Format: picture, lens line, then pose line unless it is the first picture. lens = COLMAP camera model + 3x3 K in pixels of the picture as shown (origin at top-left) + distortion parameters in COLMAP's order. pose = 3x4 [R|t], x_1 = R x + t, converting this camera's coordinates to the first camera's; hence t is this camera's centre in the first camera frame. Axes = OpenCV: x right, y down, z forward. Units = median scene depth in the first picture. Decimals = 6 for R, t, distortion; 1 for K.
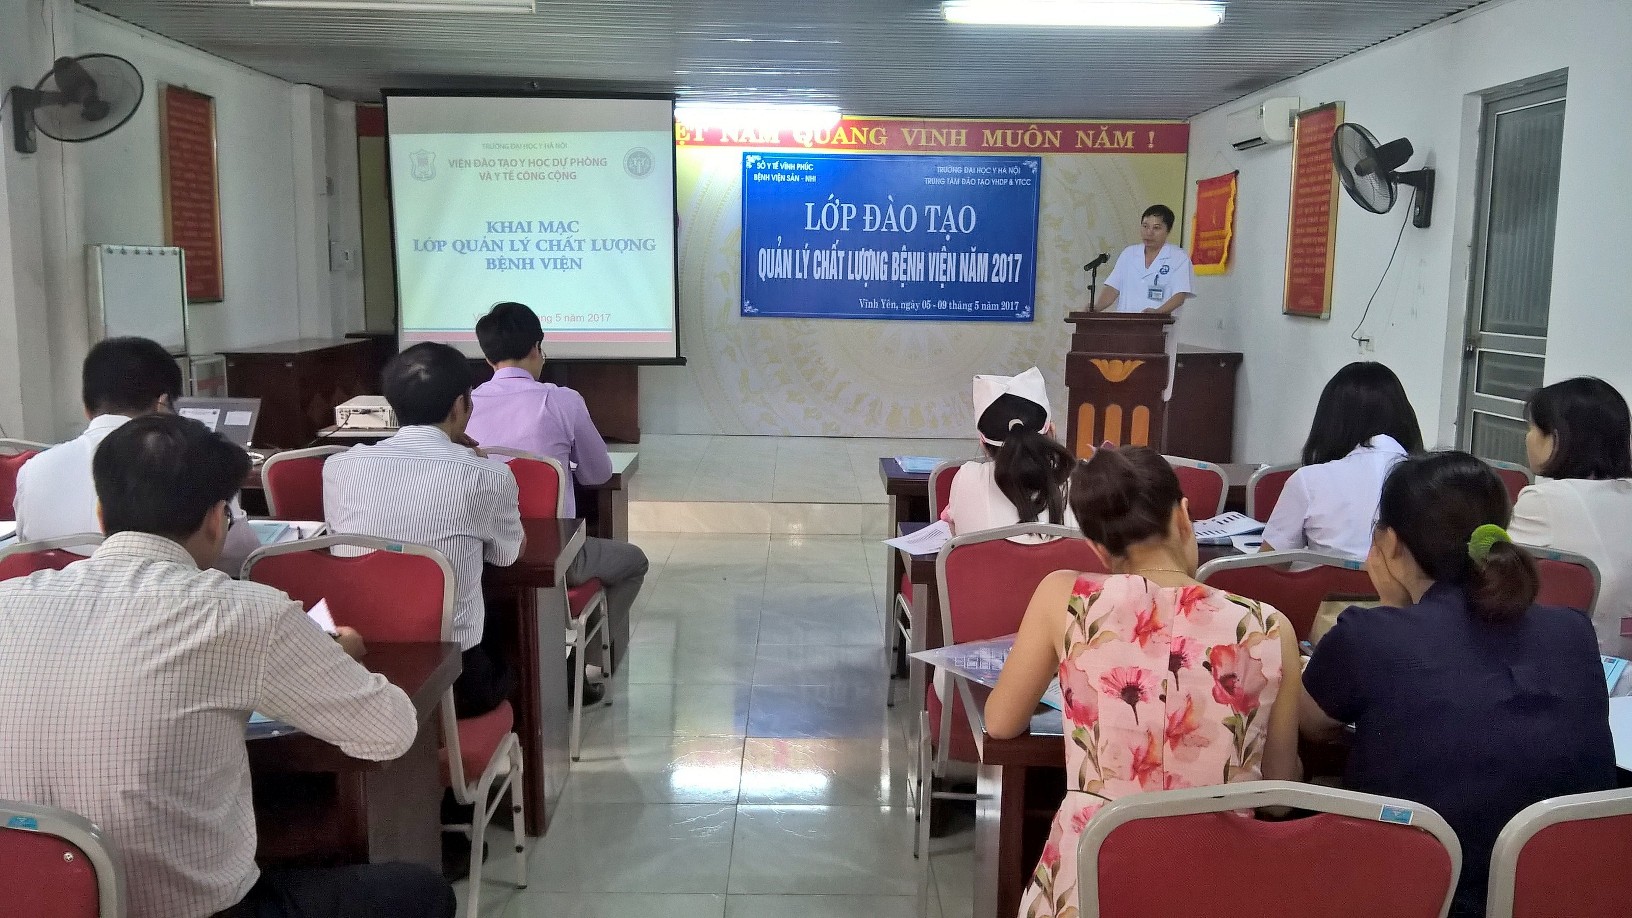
lens RADIAL K [[1286.6, 0, 825.4], [0, 1286.6, 474.7], [0, 0, 1]] dist [0.067815, -0.137083]
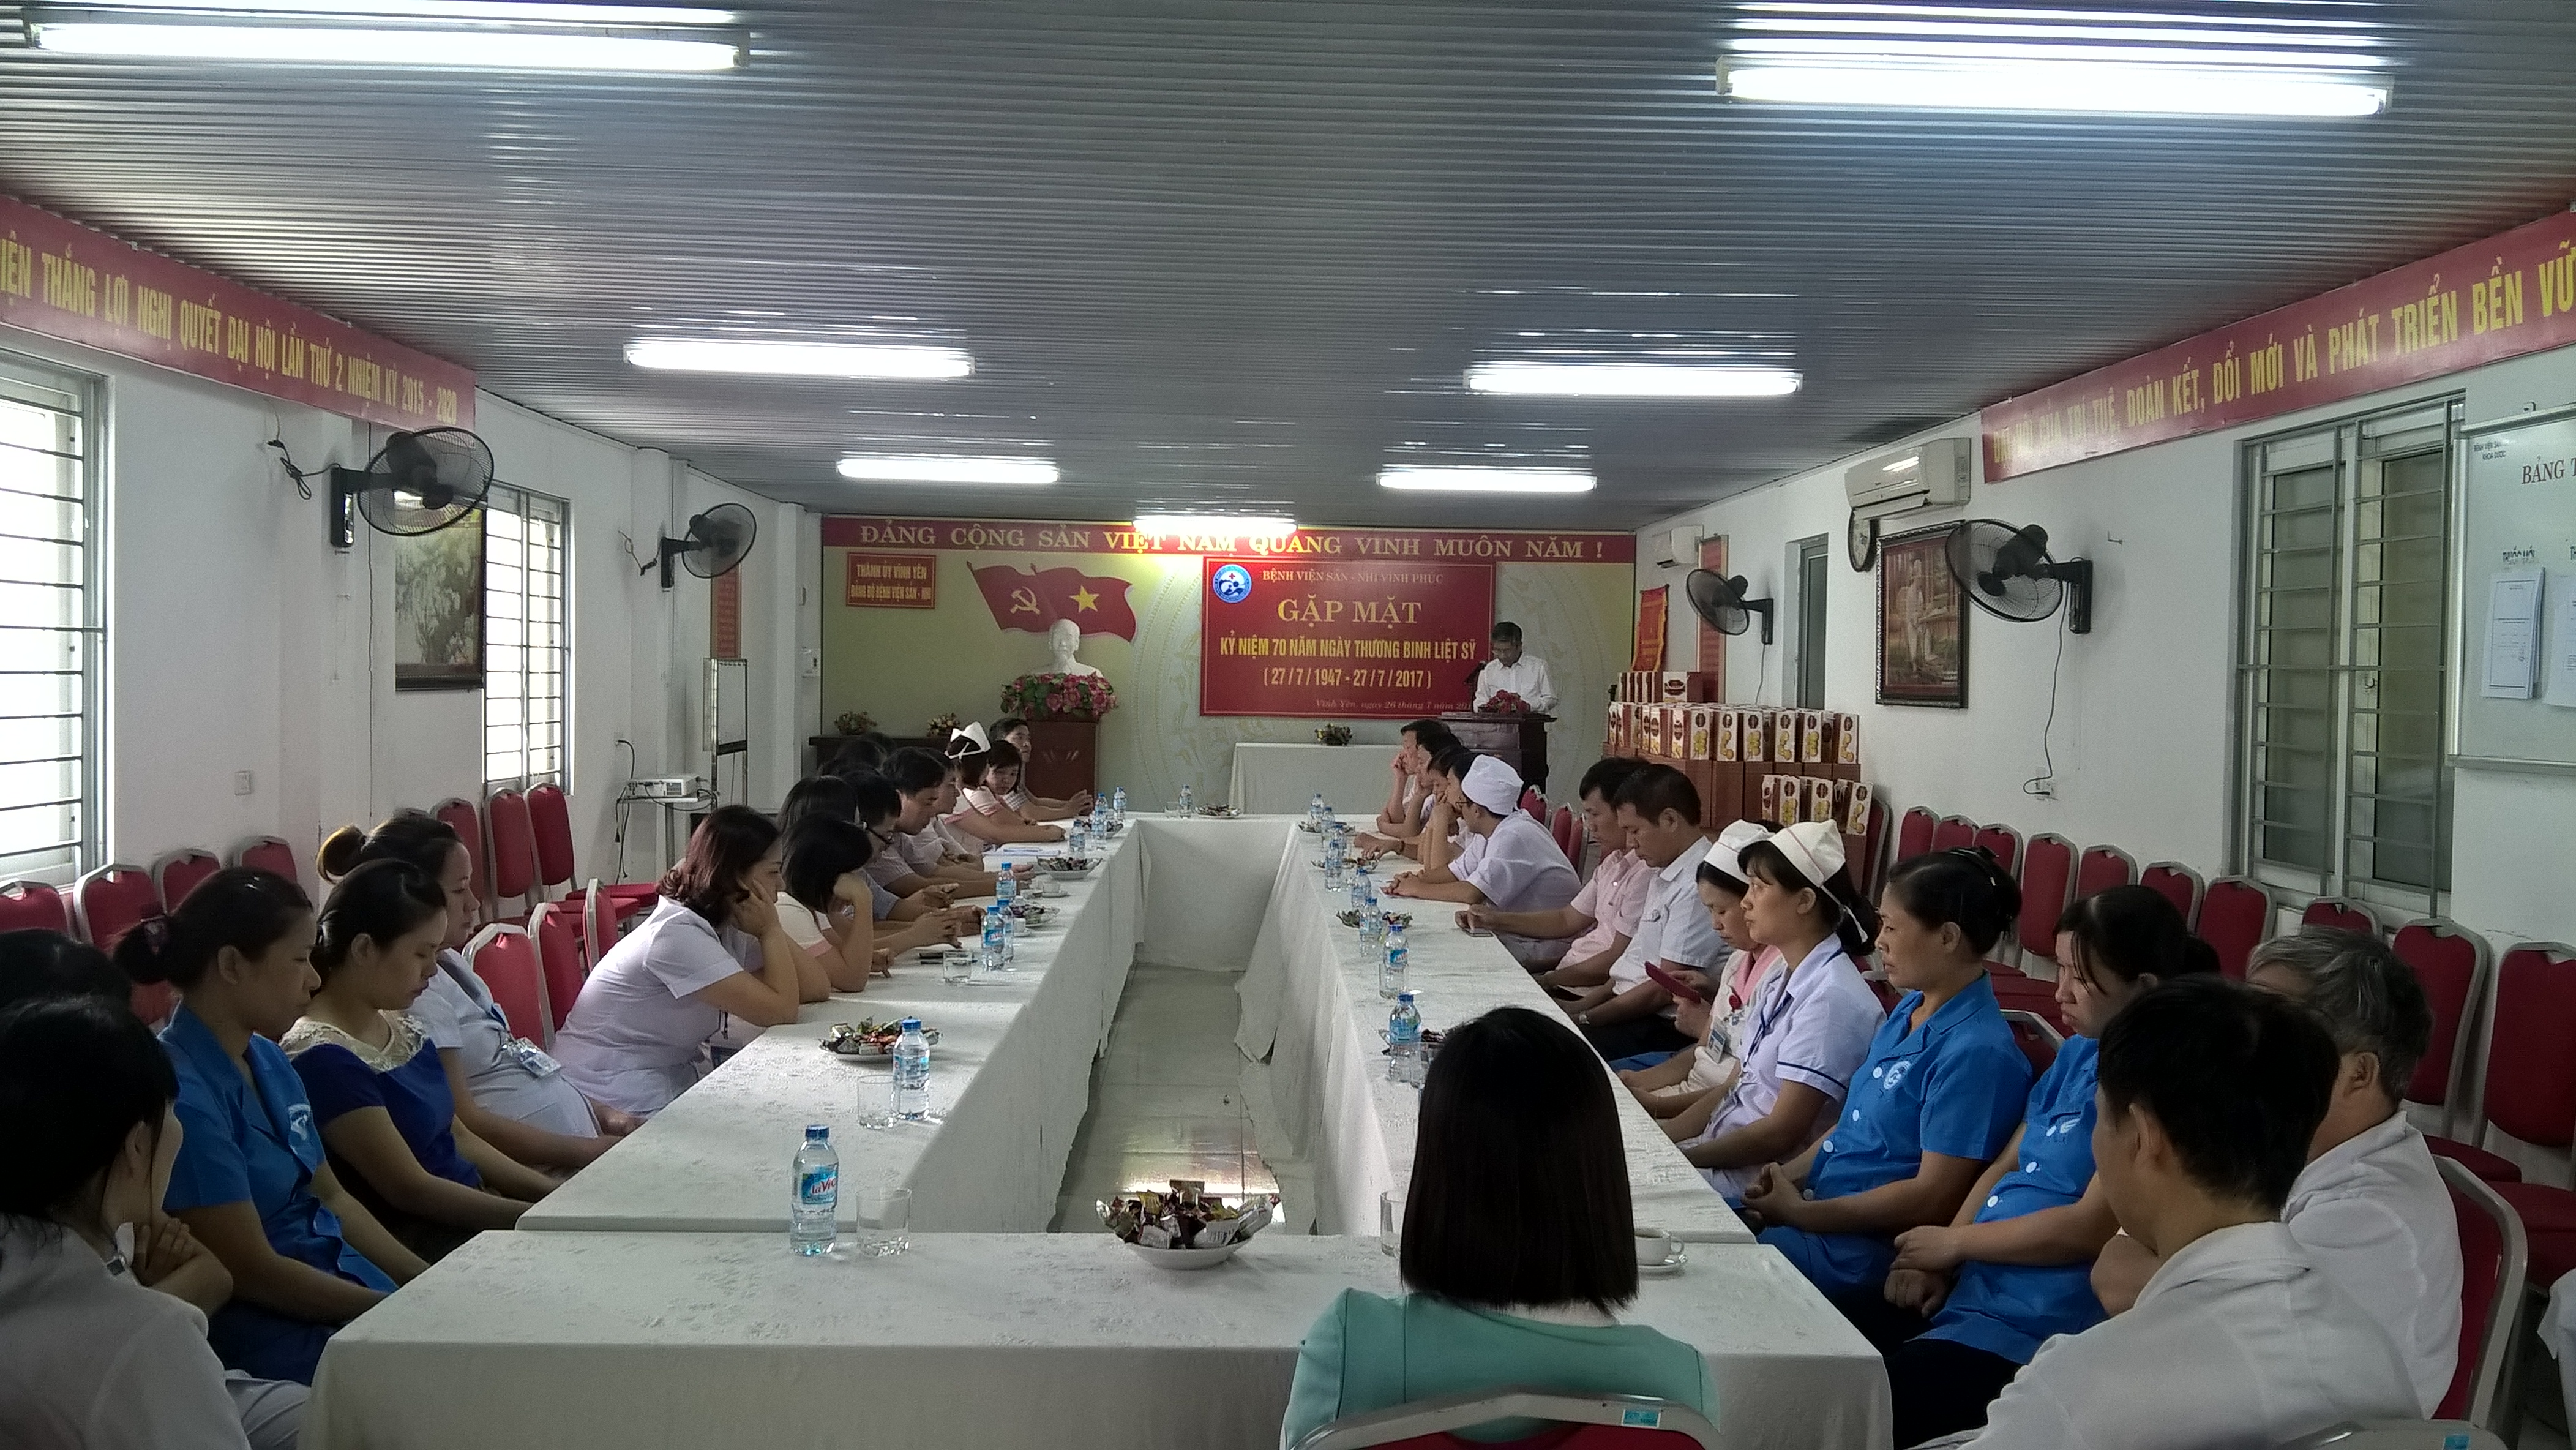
lens RADIAL K [[2031.1, 0, 1334.3], [0, 2031.1, 708.0], [0, 0, 1]] dist [0.067815, -0.137083]
pose [[0.999345, 0.000343, 0.036175, -0.016116], [0.004581, 0.990703, -0.135966, 0.084110], [-0.035885, 0.136042, 0.990053, -0.574636]]
